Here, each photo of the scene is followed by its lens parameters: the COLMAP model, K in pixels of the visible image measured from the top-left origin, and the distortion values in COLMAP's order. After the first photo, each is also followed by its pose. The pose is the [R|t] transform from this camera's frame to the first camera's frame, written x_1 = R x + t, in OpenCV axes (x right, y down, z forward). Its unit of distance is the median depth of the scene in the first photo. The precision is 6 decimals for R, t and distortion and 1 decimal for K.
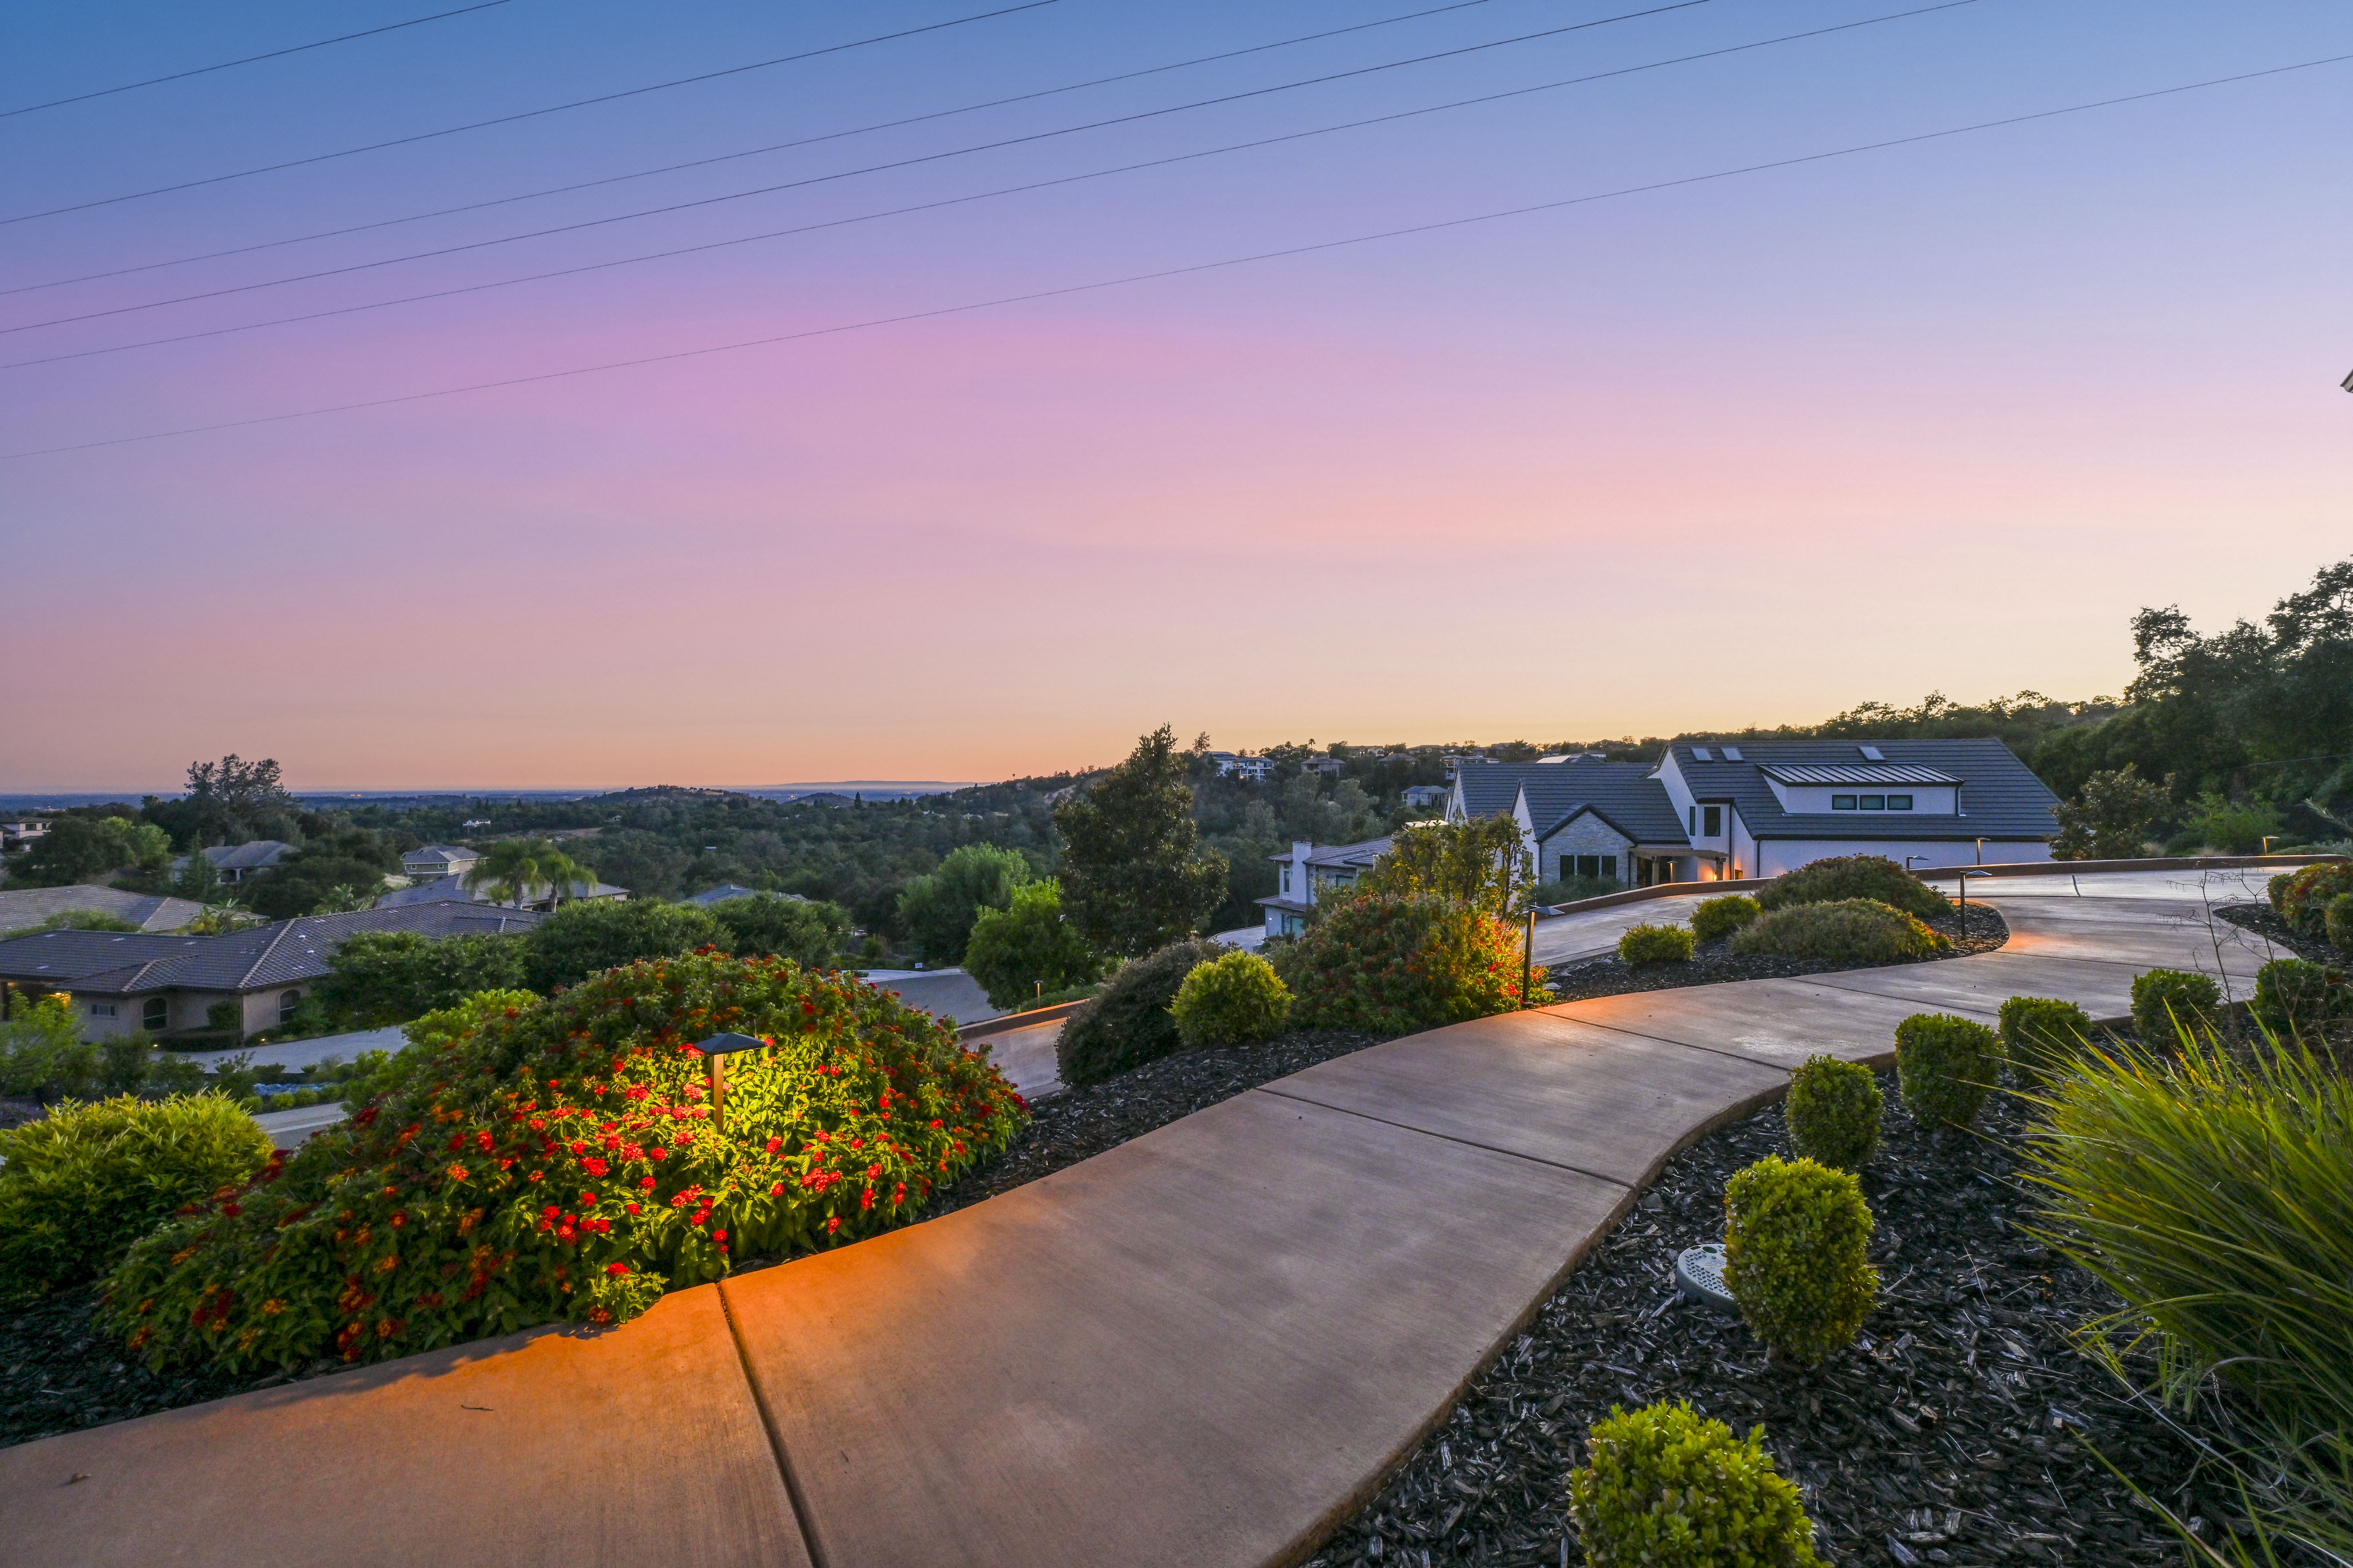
lens RADIAL K [[926.3, 0, 1185.1], [0, 926.3, 787.8], [0, 0, 1]] dist [-0.001087, 0.000194]
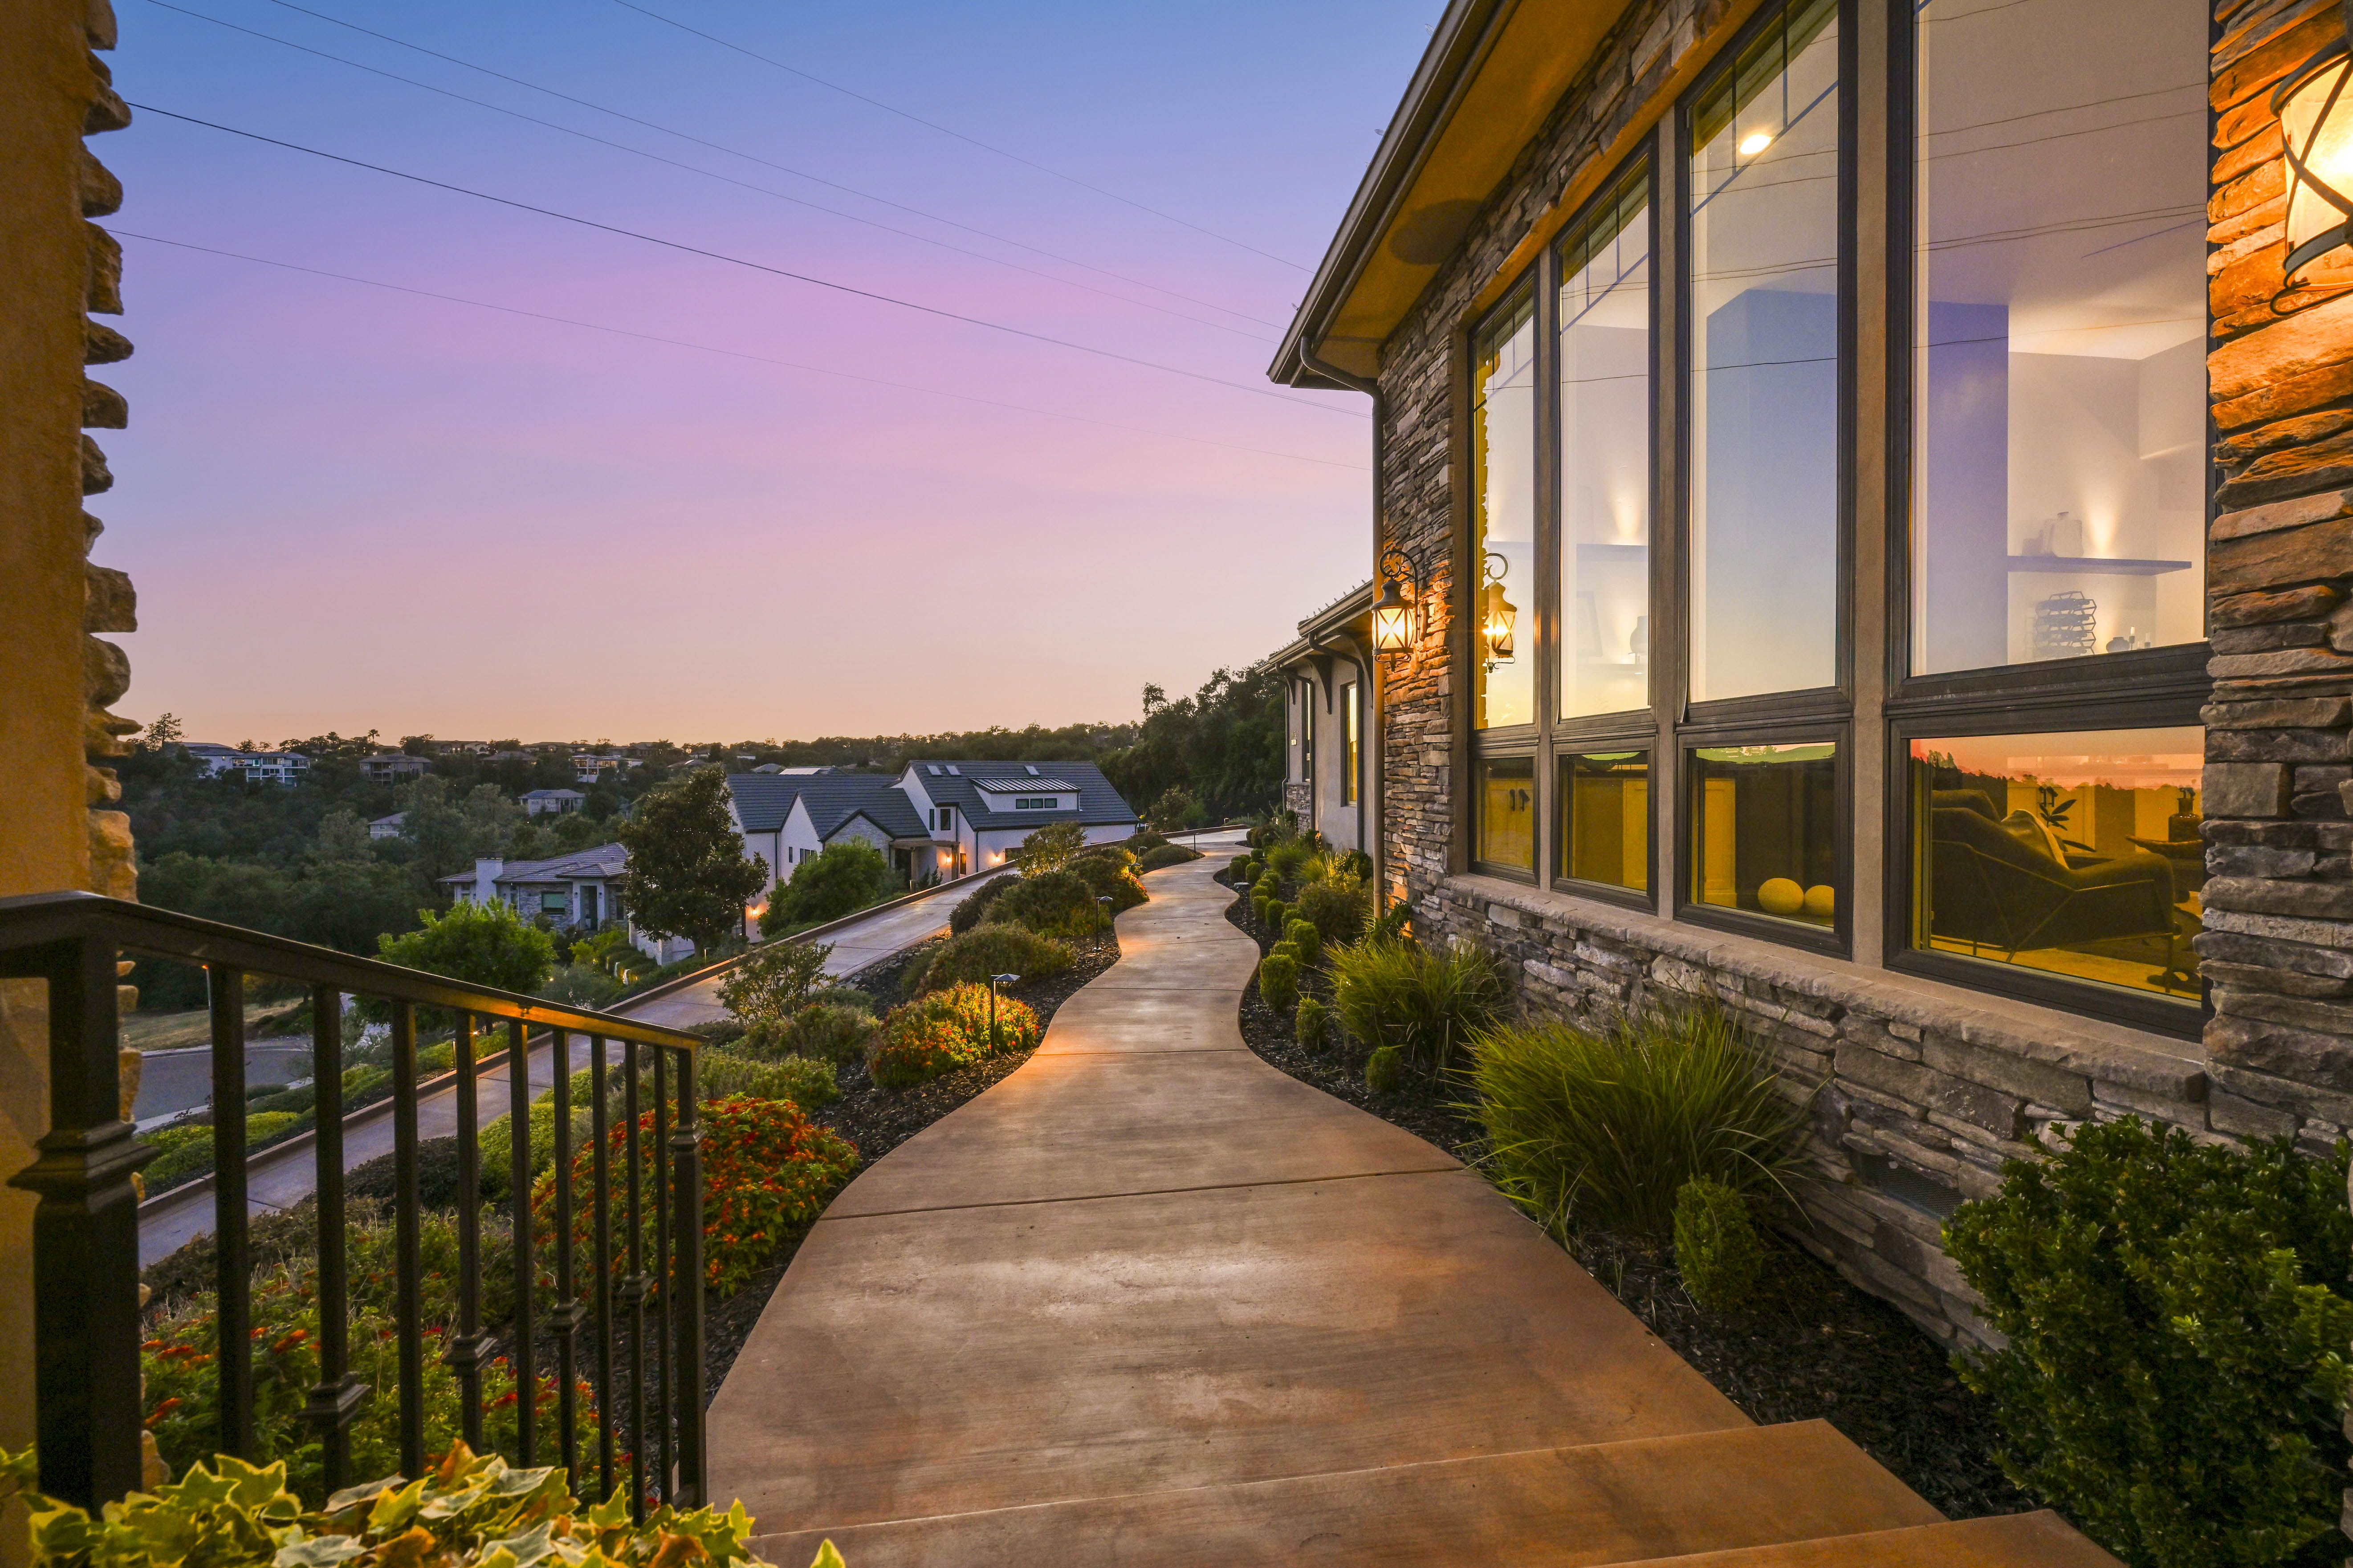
lens RADIAL K [[928.2, 0, 1182.4], [0, 928.2, 786.9], [0, 0, 1]] dist [-0.001124, 0.000109]
pose [[0.645975, -0.008221, 0.763314, -0.046788], [0.009476, 0.999951, 0.002750, -0.002288], [-0.763300, 0.005457, 0.646022, -0.030051]]
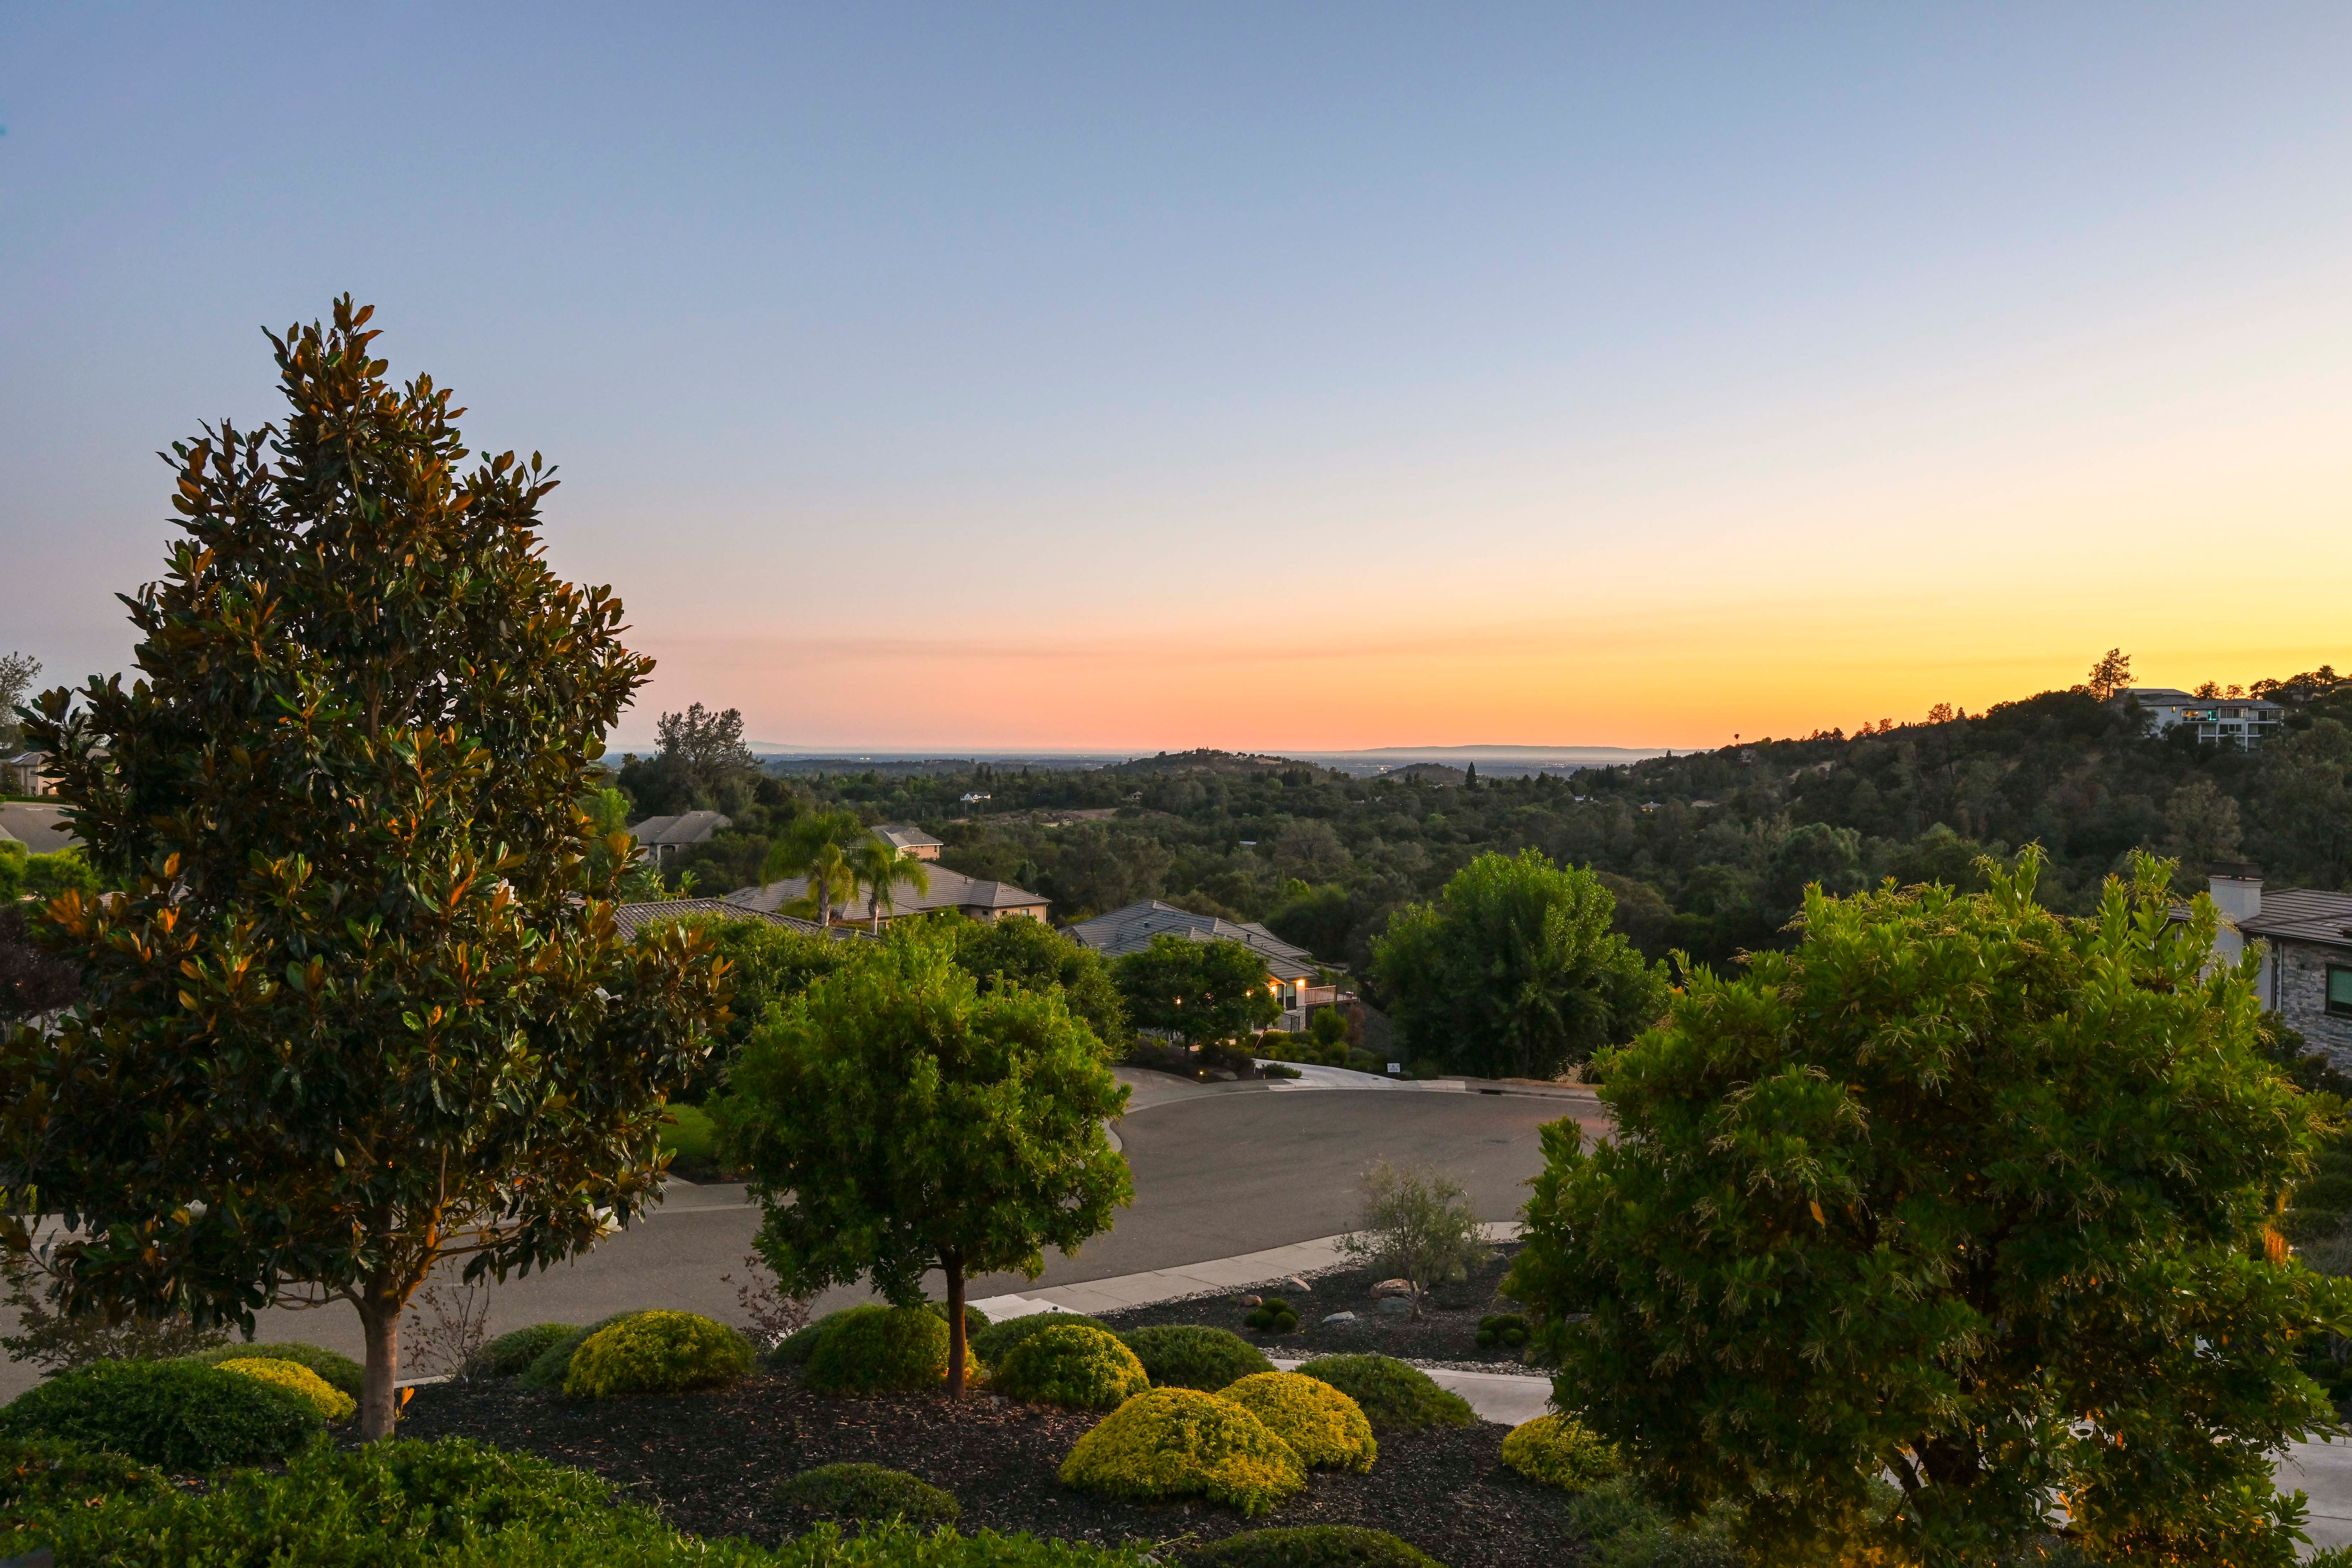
lens RADIAL K [[1556.5, 0, 1181.5], [0, 1556.5, 782.7], [0, 0, 1]] dist [-0.000720, -0.001372]
pose [[0.862729, 0.019778, -0.505279, 0.026527], [-0.011607, 0.999746, 0.019314, 0.002875], [0.505533, -0.010798, 0.862740, 0.057737]]
